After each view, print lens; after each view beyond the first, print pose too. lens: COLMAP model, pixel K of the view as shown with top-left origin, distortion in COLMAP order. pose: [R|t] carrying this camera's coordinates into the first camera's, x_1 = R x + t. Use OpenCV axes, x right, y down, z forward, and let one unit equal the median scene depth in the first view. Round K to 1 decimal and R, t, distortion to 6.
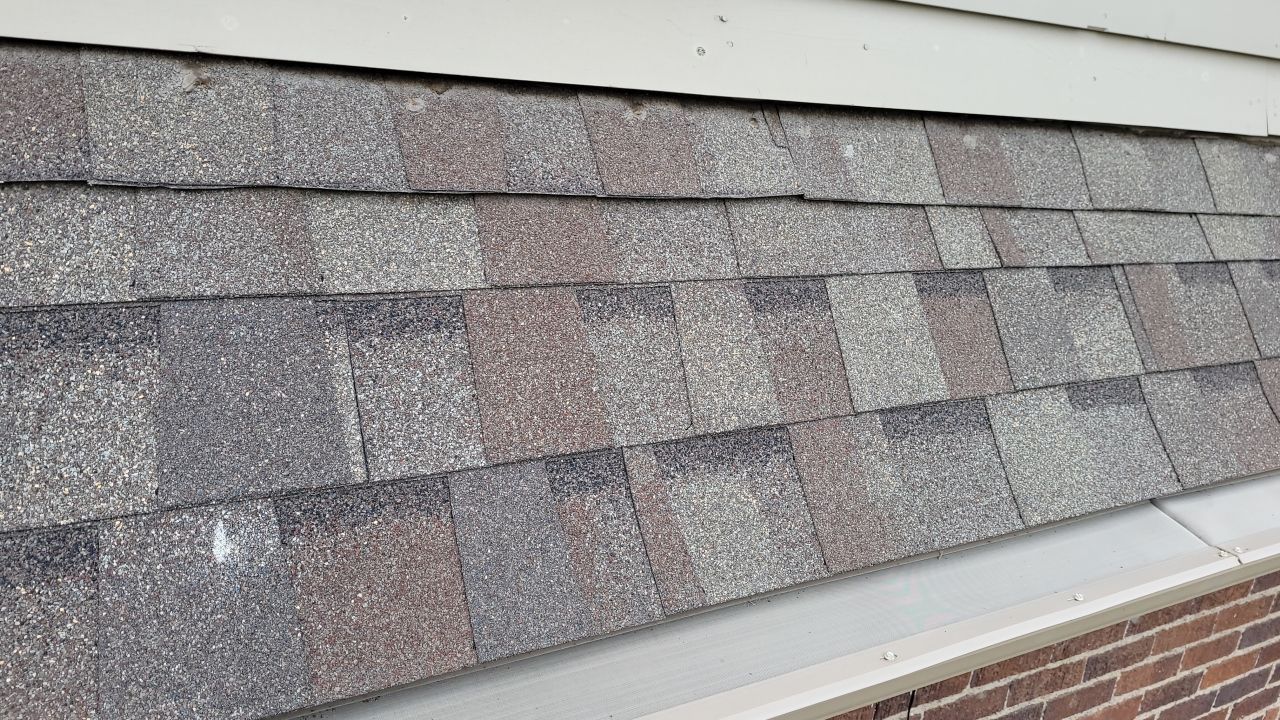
lens RADIAL K [[958.9, 0, 636.2], [0, 958.9, 356.9], [0, 0, 1]] dist [0.028722, -0.039937]
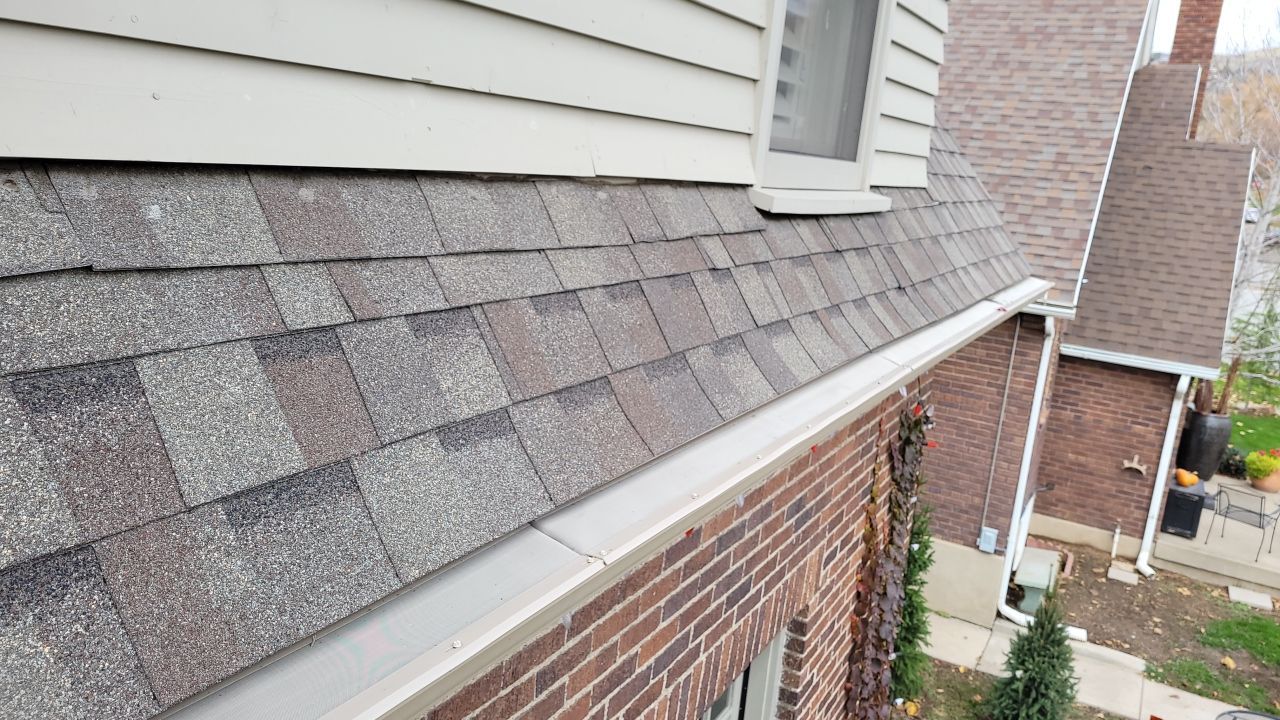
lens RADIAL K [[958.9, 0, 641.1], [0, 958.9, 364.7], [0, 0, 1]] dist [0.028722, -0.039937]
pose [[0.847718, -0.139632, 0.511739, 0.123821], [0.161504, 0.986870, 0.001736, -0.004891], [-0.505263, 0.081176, 0.859139, 0.023844]]
